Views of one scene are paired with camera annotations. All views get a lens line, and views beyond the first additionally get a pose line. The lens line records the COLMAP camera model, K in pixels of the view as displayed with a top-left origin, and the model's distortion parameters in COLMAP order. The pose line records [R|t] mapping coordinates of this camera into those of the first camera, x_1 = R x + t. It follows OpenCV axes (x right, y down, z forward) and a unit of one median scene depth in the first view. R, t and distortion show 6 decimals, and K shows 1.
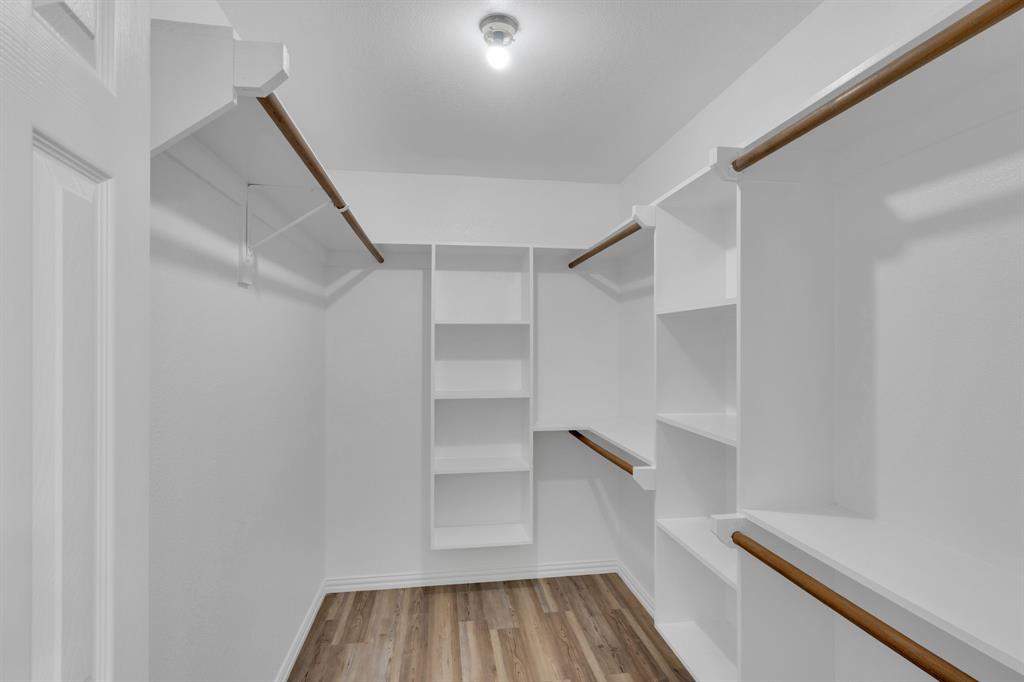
lens RADIAL K [[492.7, 0, 511.2], [0, 492.7, 343.6], [0, 0, 1]] dist [-0.003954, 0.001072]
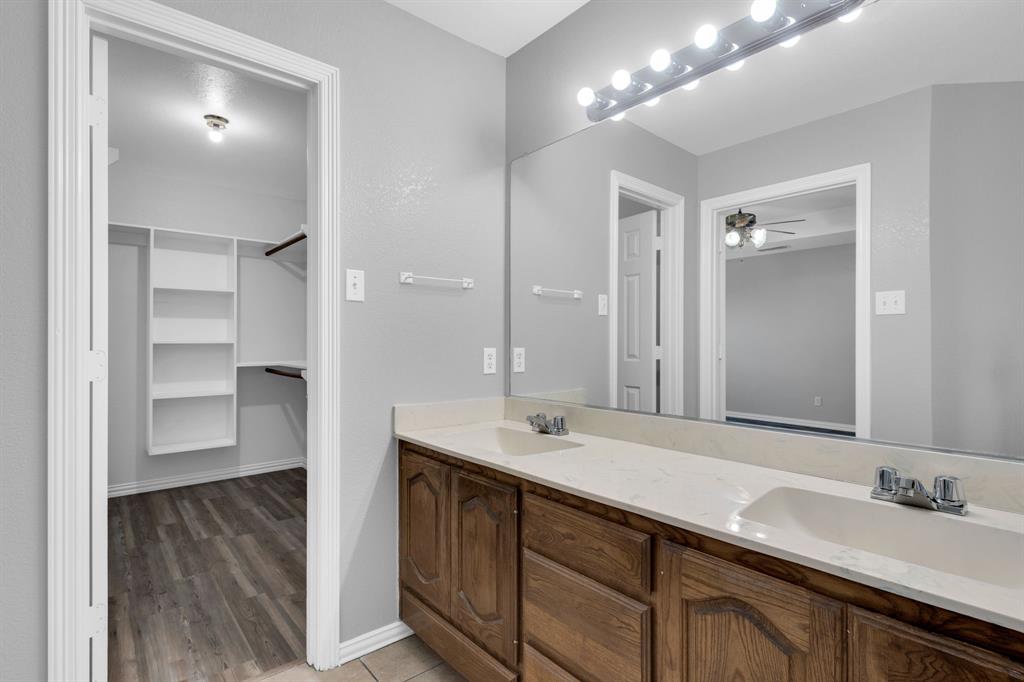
lens RADIAL K [[492.7, 0, 517.3], [0, 492.7, 342.5], [0, 0, 1]] dist [-0.003954, 0.001072]
pose [[0.844531, 0.000842, 0.535506, -0.033487], [-0.003267, 0.999988, 0.003580, 0.102214], [-0.535496, -0.004773, 0.844524, -0.674685]]
